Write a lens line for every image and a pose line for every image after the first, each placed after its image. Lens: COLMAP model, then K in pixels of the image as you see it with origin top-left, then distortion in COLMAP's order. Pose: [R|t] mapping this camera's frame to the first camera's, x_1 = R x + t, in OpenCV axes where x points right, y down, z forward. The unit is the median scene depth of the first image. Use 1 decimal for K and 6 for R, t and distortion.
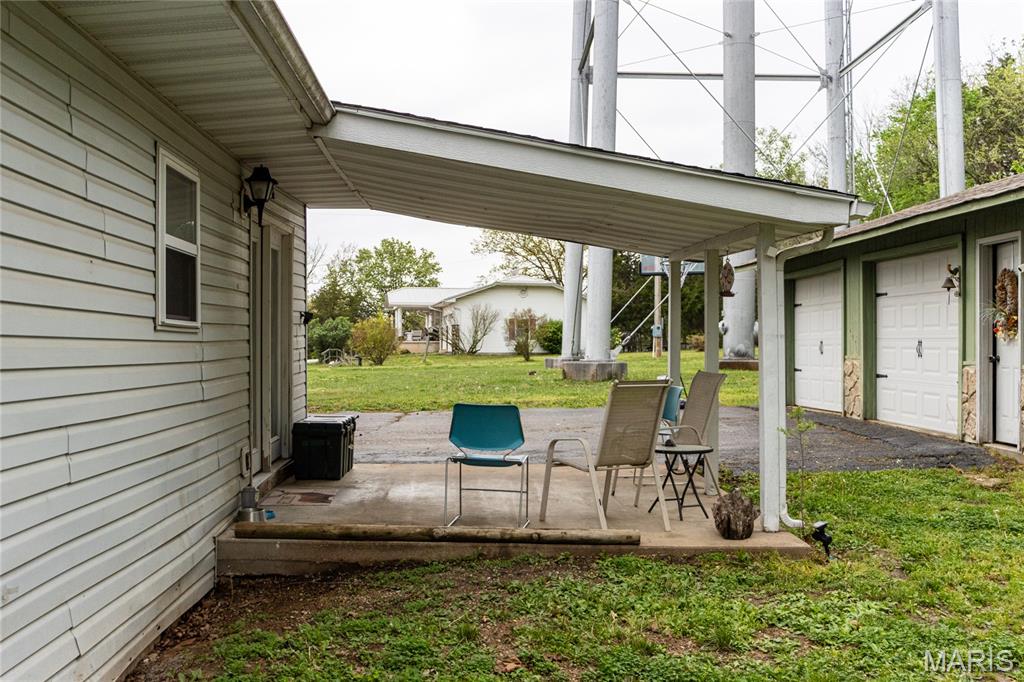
lens RADIAL K [[1067.0, 0, 511.0], [0, 1067.0, 346.3], [0, 0, 1]] dist [0.009484, 0.000000]
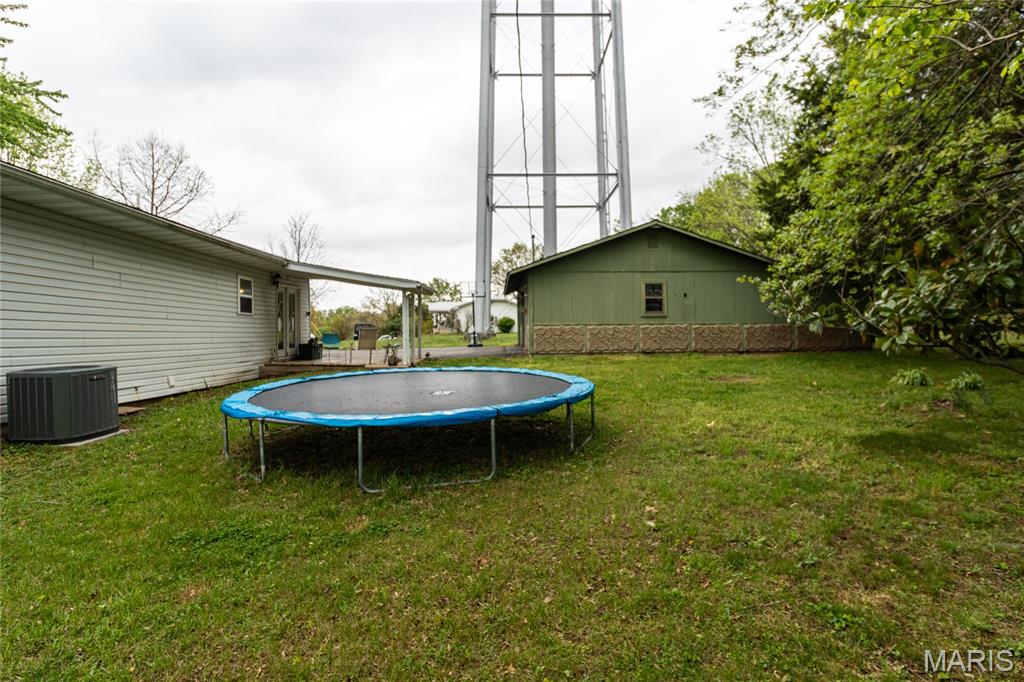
lens RADIAL K [[558.2, 0, 511.7], [0, 558.2, 333.4], [0, 0, 1]] dist [0.001914, 0.000483]
pose [[0.999833, -0.018225, -0.001012, 0.762005], [0.018228, 0.999828, 0.003319, 0.068878], [0.000951, -0.003337, 0.999994, -1.257833]]
